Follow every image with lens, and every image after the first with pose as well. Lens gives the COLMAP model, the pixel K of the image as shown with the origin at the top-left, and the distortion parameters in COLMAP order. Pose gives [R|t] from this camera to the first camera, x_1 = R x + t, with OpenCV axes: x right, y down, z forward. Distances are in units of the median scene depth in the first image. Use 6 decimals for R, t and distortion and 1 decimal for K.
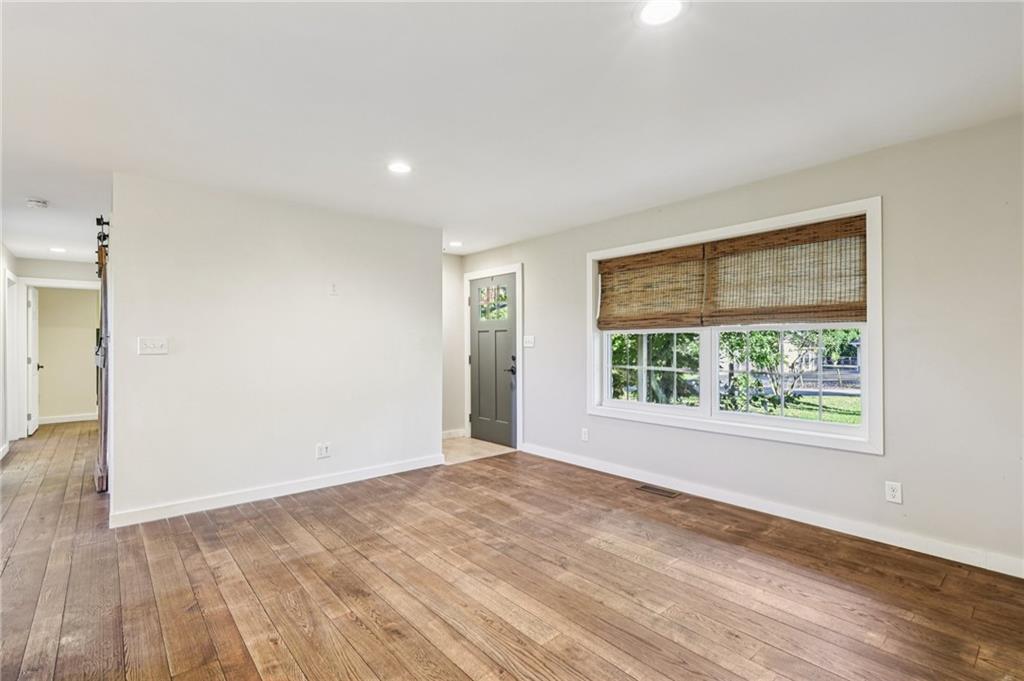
lens RADIAL K [[478.0, 0, 505.1], [0, 478.0, 340.6], [0, 0, 1]] dist [-0.002253, -0.000418]
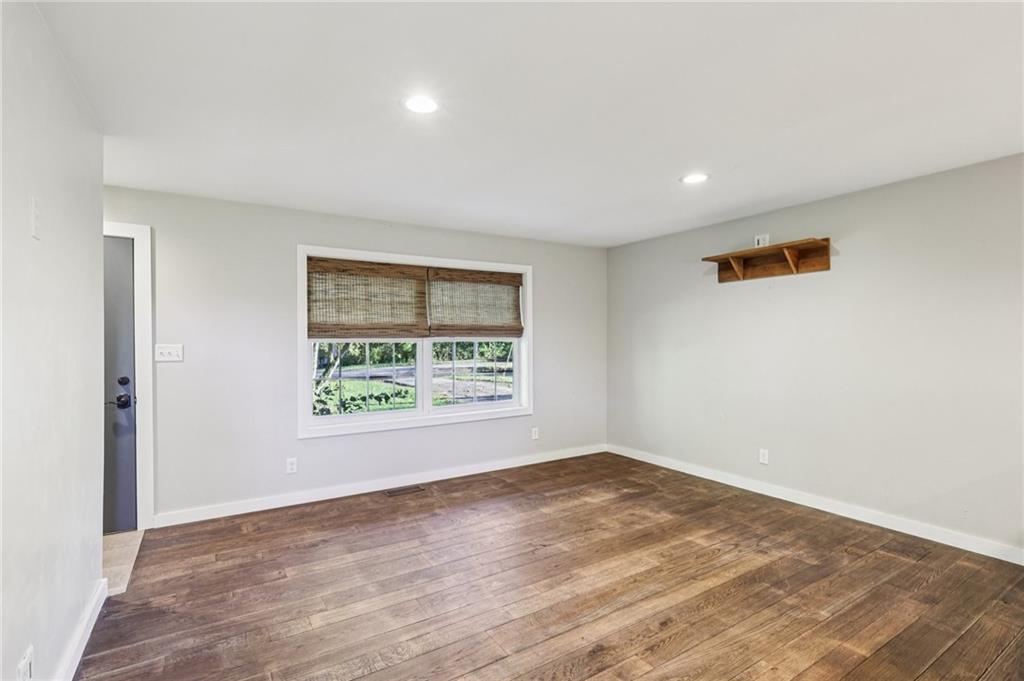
lens RADIAL K [[478.0, 0, 505.0], [0, 478.0, 342.7], [0, 0, 1]] dist [-0.002253, -0.000418]
pose [[0.141830, 0.000755, 0.989891, -0.740027], [-0.000584, 1.000000, -0.000679, -0.015861], [-0.989891, -0.000482, 0.141830, 0.657131]]
